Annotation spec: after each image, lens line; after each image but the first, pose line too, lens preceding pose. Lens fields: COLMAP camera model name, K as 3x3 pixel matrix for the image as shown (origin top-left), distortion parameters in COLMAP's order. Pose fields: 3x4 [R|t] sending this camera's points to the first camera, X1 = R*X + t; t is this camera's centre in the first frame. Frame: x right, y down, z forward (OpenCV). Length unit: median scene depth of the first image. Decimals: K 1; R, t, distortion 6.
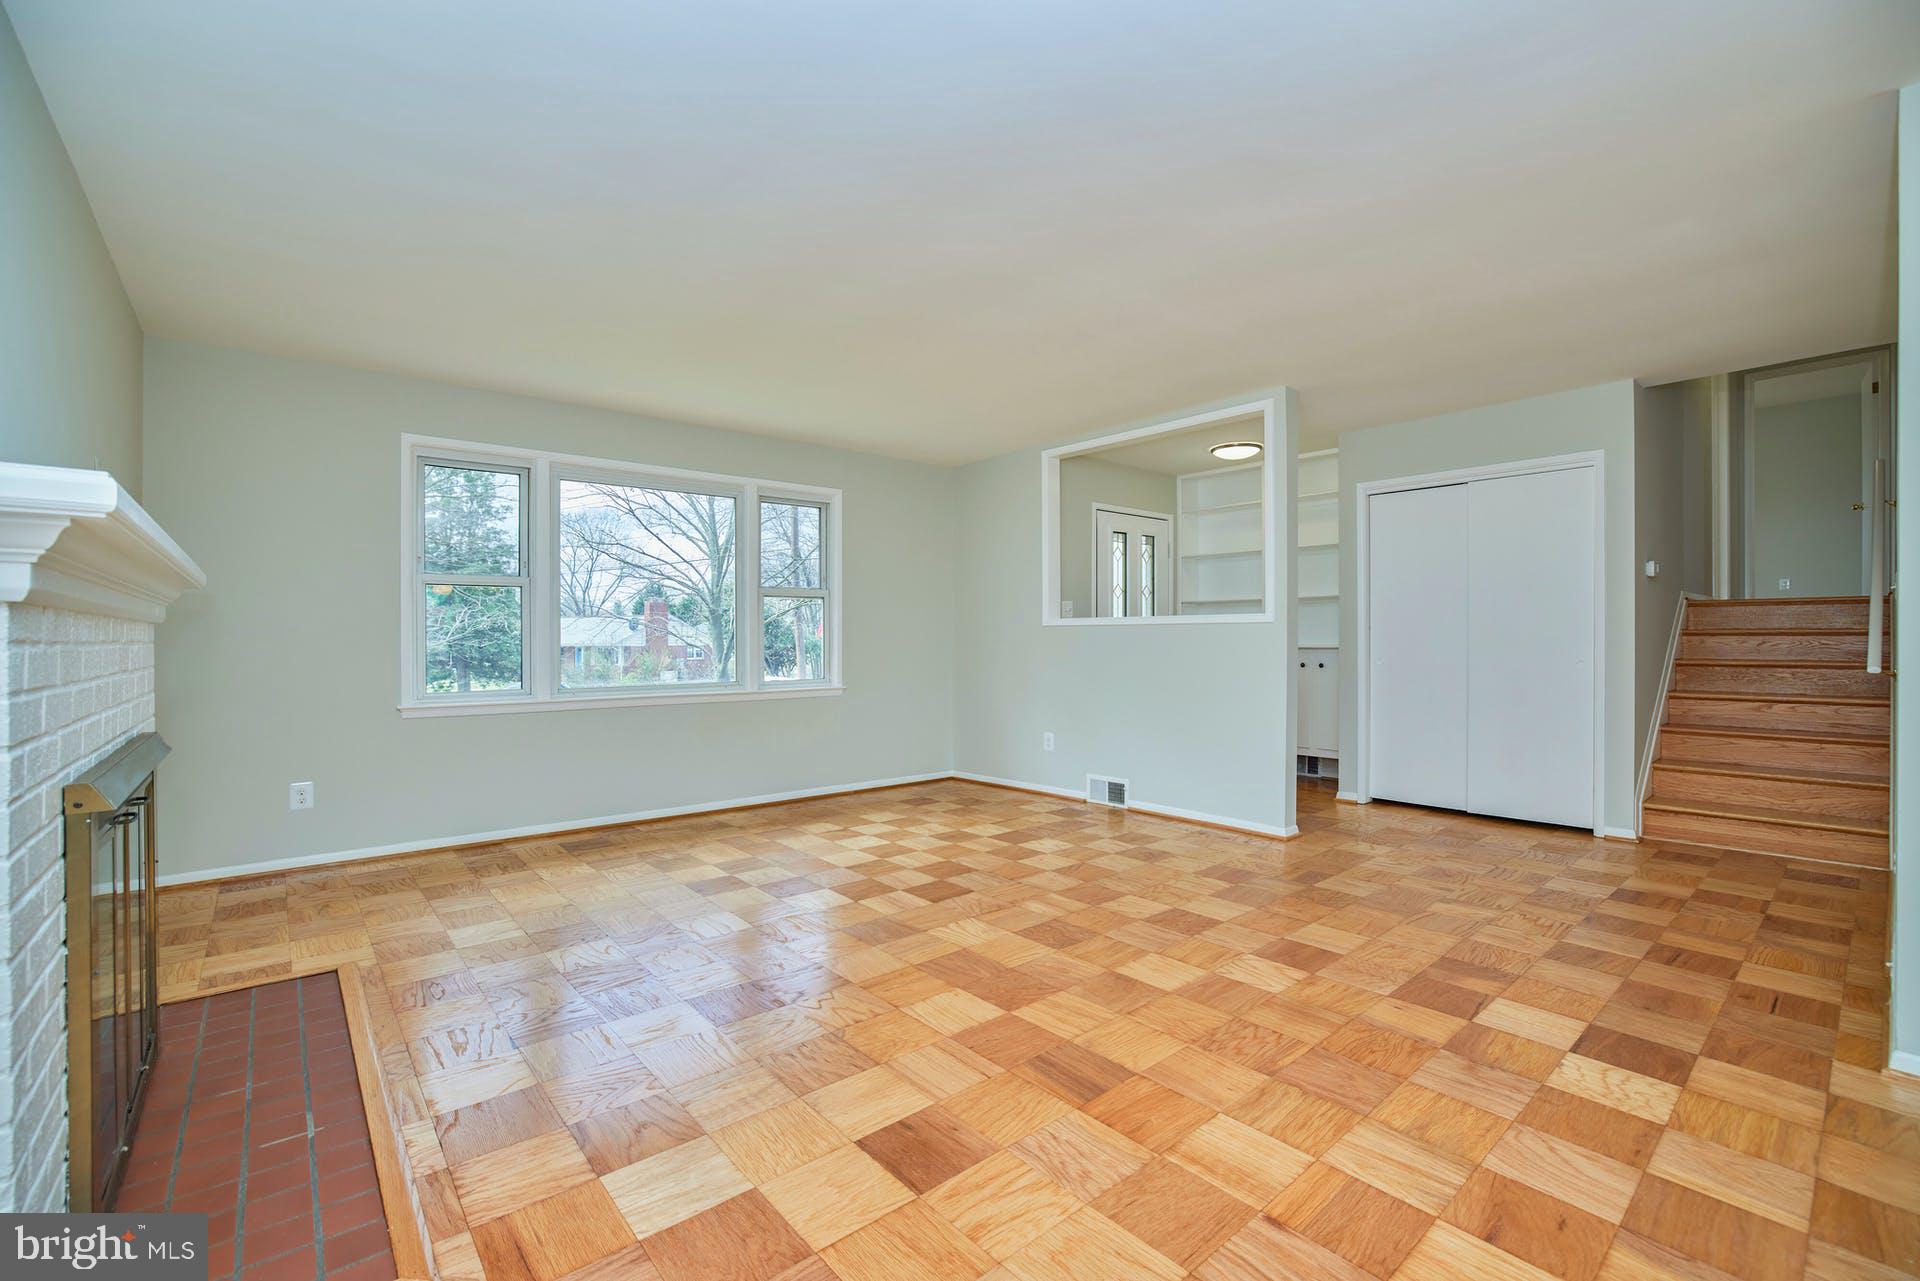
lens RADIAL K [[829.2, 0, 949.4], [0, 829.2, 640.6], [0, 0, 1]] dist [-0.050453, 0.016455]
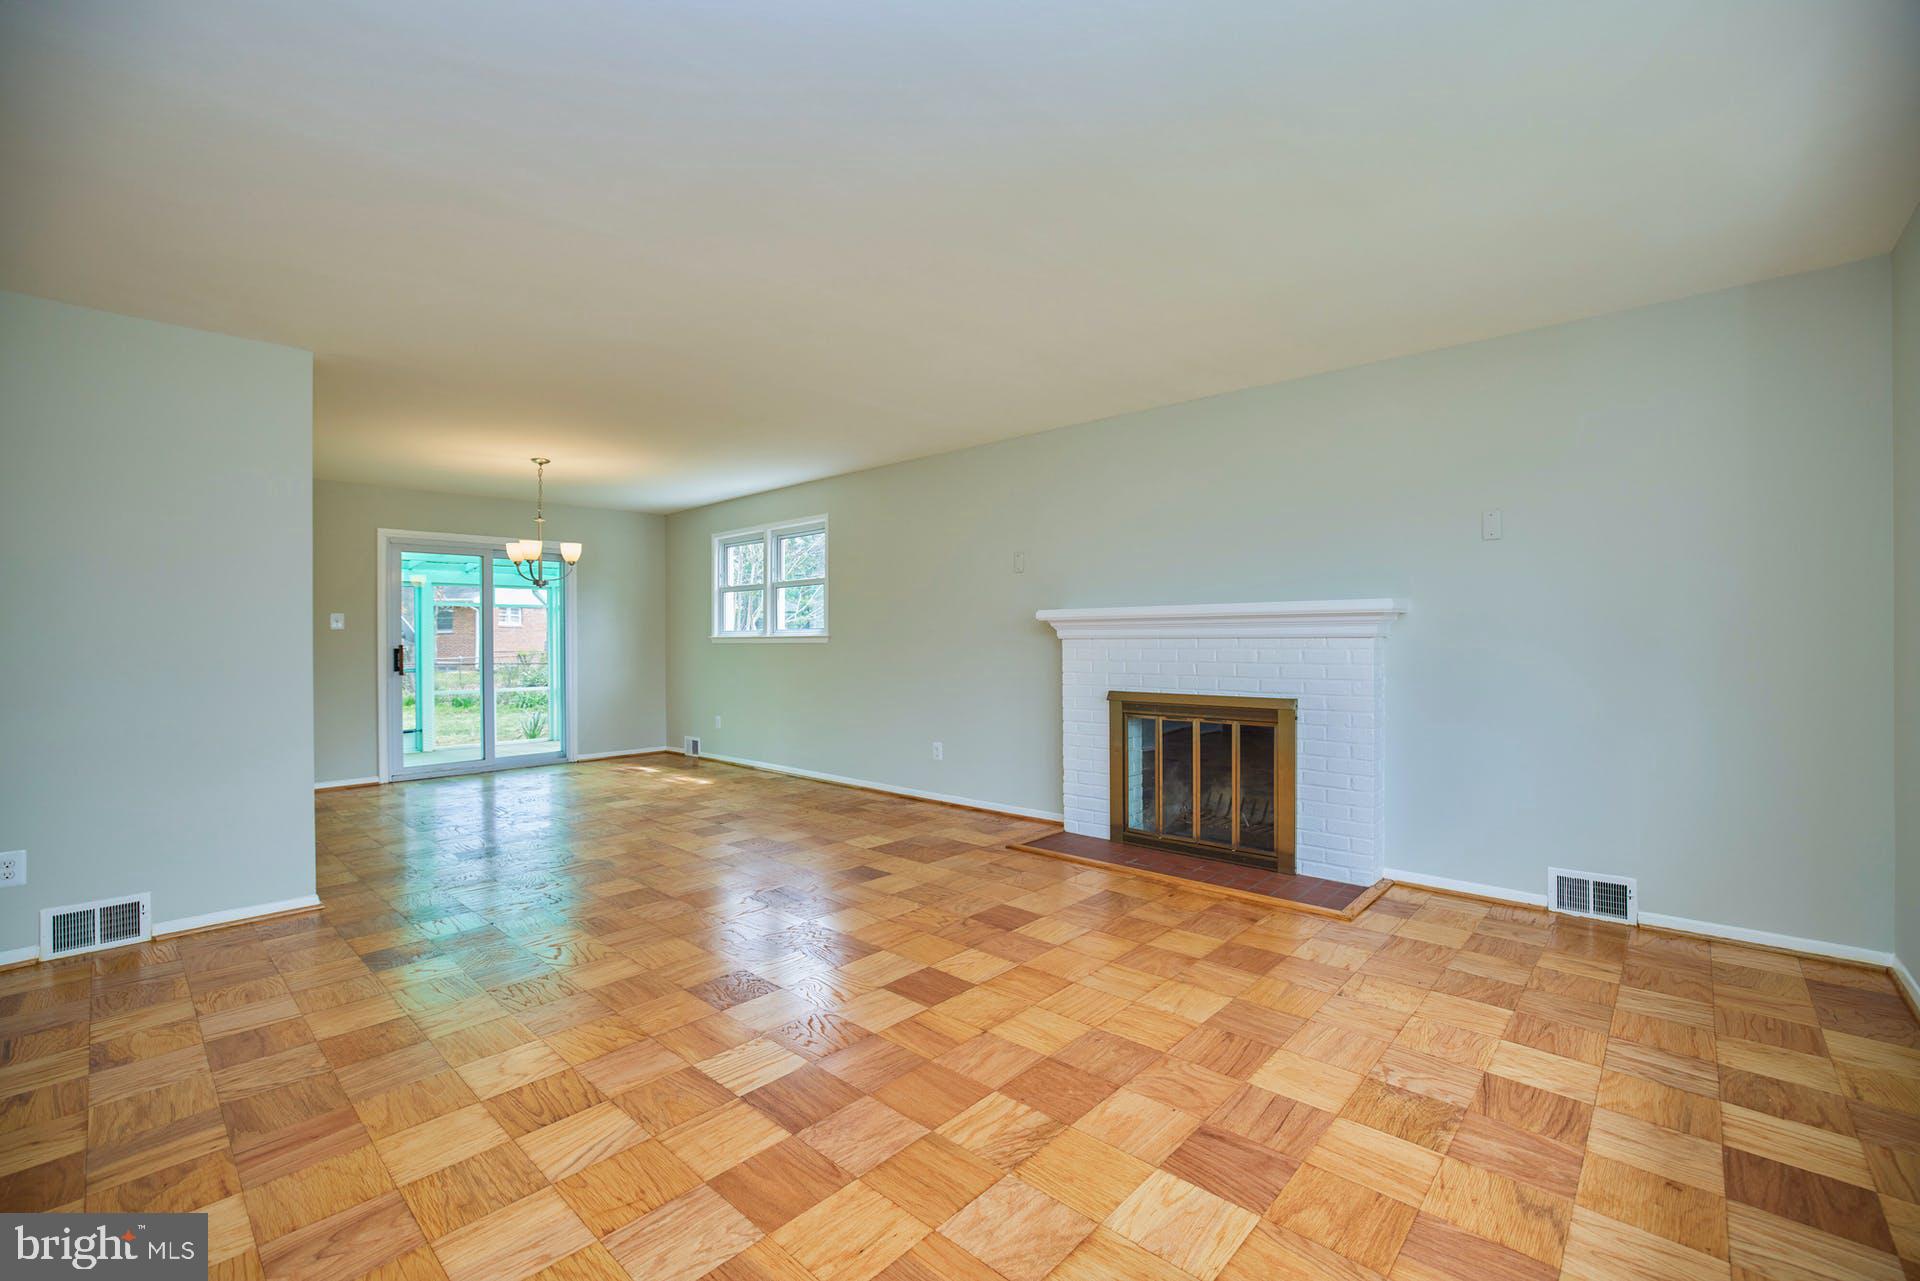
lens RADIAL K [[821.2, 0, 946.1], [0, 821.2, 635.2], [0, 0, 1]] dist [-0.048249, 0.015877]
pose [[-0.992556, 0.015568, -0.120791, -0.002633], [0.015501, 0.999879, 0.001499, -0.026487], [0.120799, -0.000384, -0.992677, 1.654209]]
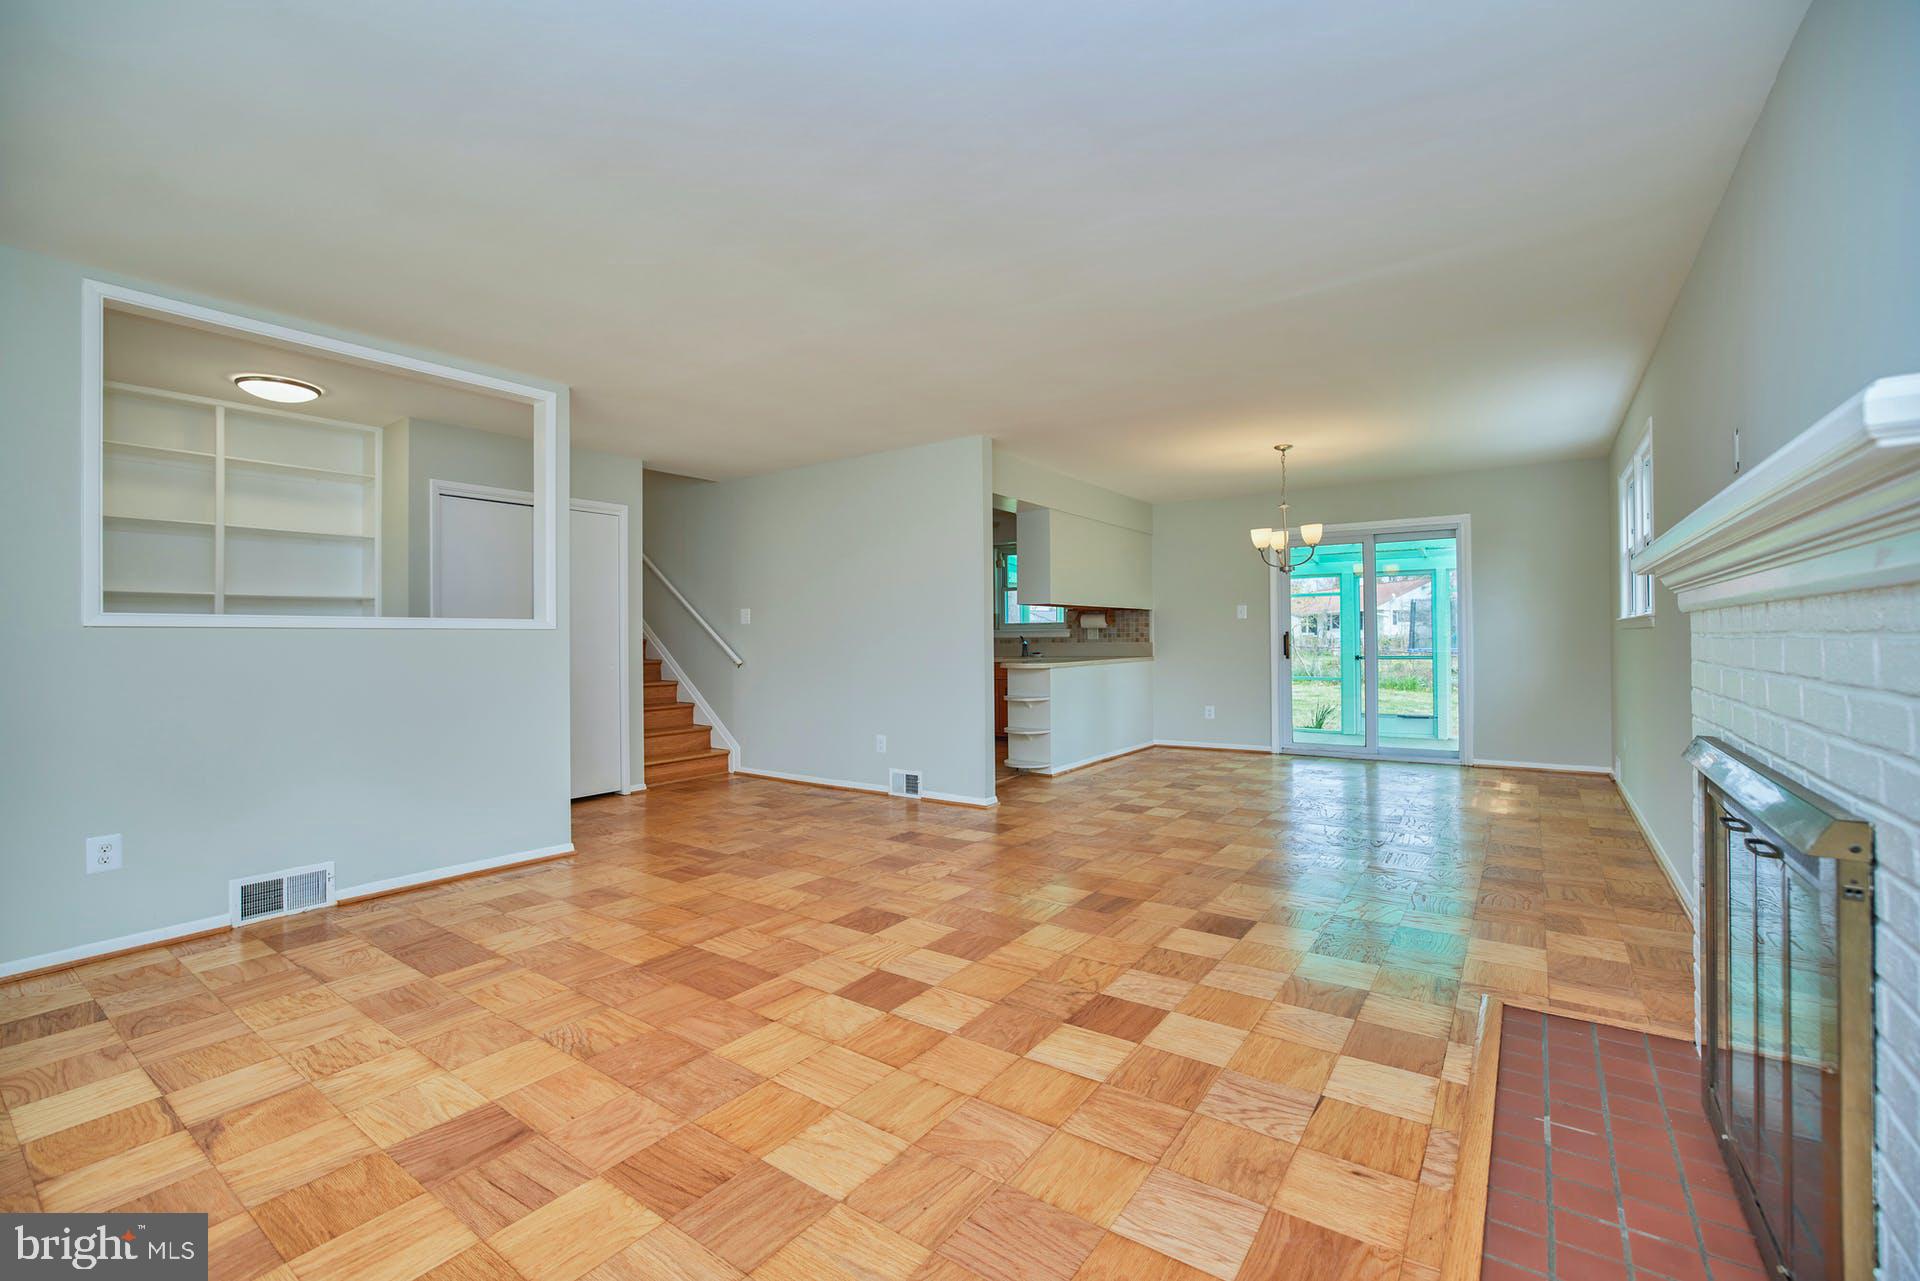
lens RADIAL K [[821.5, 0, 960.0], [0, 821.5, 640.5], [0, 0, 1]] dist [-0.055166, 0.017452]
pose [[-0.258296, 0.006323, 0.966045, -0.800848], [0.013722, 0.999902, -0.002876, -0.002202], [-0.965968, 0.012513, -0.258357, 0.999711]]
